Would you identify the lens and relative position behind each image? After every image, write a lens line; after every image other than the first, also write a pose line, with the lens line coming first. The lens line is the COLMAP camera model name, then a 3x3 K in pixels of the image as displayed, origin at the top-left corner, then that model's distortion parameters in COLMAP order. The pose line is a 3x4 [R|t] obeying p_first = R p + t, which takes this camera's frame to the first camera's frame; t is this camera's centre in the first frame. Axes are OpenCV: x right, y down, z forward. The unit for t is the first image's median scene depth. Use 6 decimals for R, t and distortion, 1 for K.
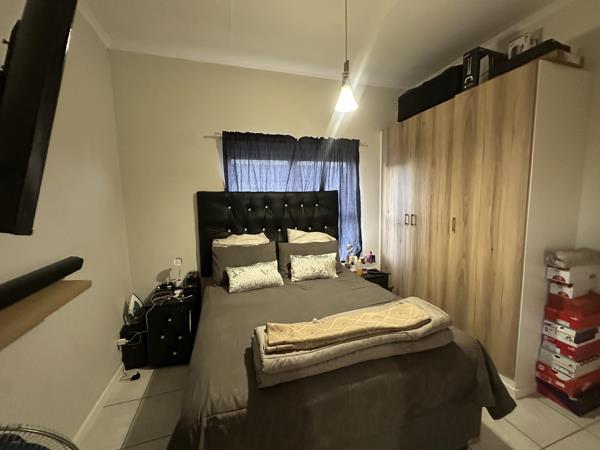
lens RADIAL K [[238.9, 0, 300.0], [0, 238.9, 225.0], [0, 0, 1]] dist [0.000154, 0.000028]
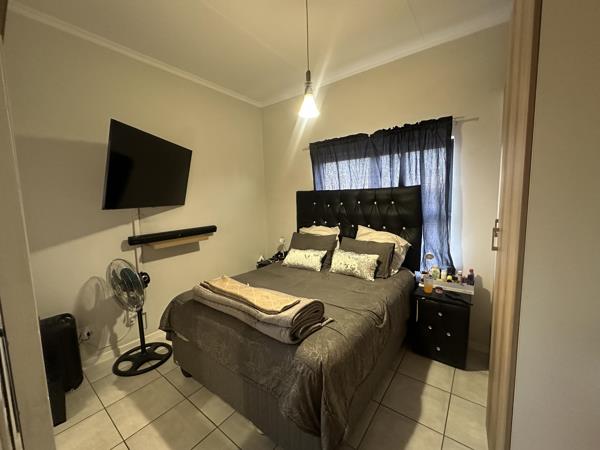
lens RADIAL K [[238.9, 0, 300.0], [0, 238.9, 225.0], [0, 0, 1]] dist [0.000154, 0.000028]
pose [[0.585299, 0.092719, -0.805499, 0.654527], [-0.074867, 0.995376, 0.060175, -0.029403], [0.807354, 0.025086, 0.589534, 0.201942]]
